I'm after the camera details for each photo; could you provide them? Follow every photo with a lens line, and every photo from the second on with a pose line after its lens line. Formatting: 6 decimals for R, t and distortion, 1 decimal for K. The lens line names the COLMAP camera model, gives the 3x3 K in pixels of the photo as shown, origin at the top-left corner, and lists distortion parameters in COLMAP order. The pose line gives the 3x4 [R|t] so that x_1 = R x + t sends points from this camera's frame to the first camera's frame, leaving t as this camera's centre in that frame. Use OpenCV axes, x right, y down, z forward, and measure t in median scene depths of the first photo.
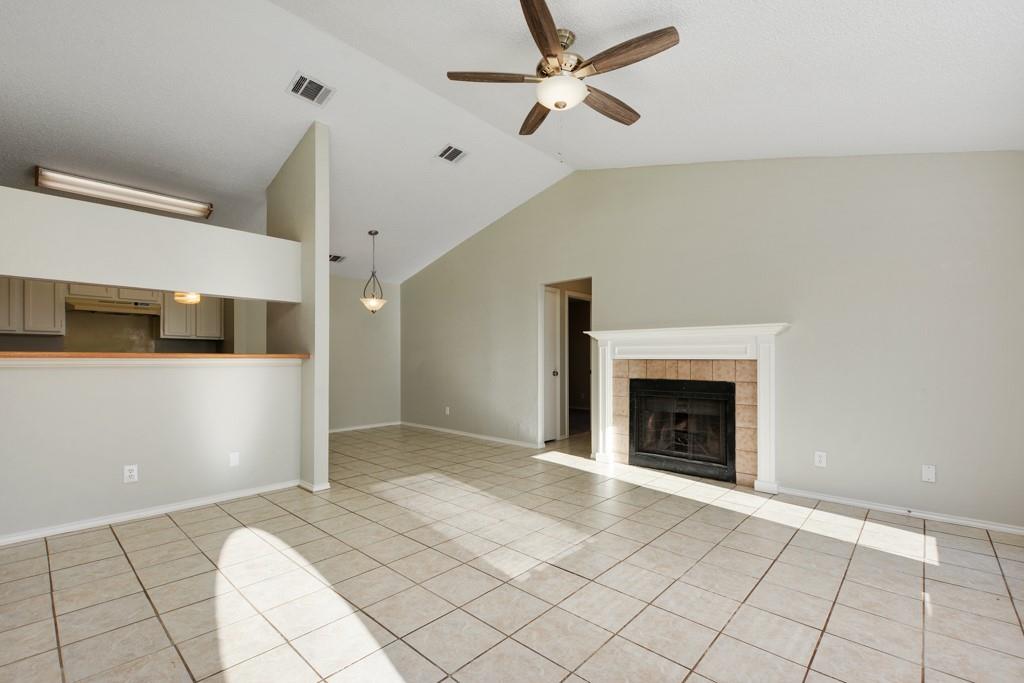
lens RADIAL K [[451.6, 0, 504.7], [0, 451.6, 347.3], [0, 0, 1]] dist [0.000477, -0.000532]
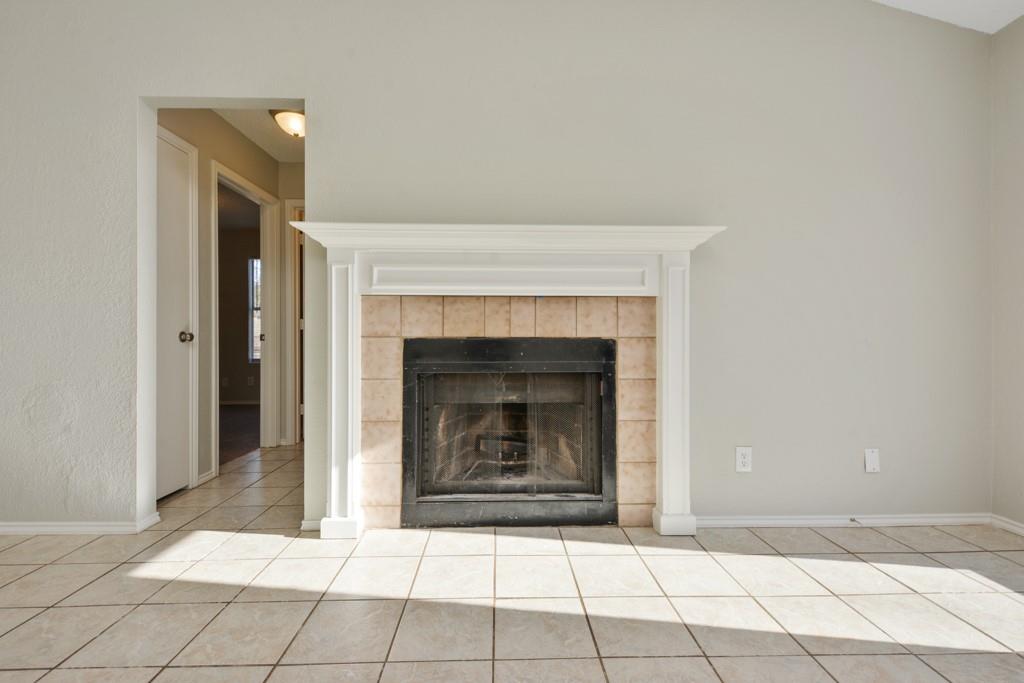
lens RADIAL K [[445.5, 0, 510.1], [0, 445.5, 335.5], [0, 0, 1]] dist [0.003527, 0.000114]
pose [[0.707170, 0.001514, 0.707042, 0.039231], [-0.017336, 0.999734, 0.015199, 0.064075], [-0.706831, -0.023005, 0.707008, 0.672425]]
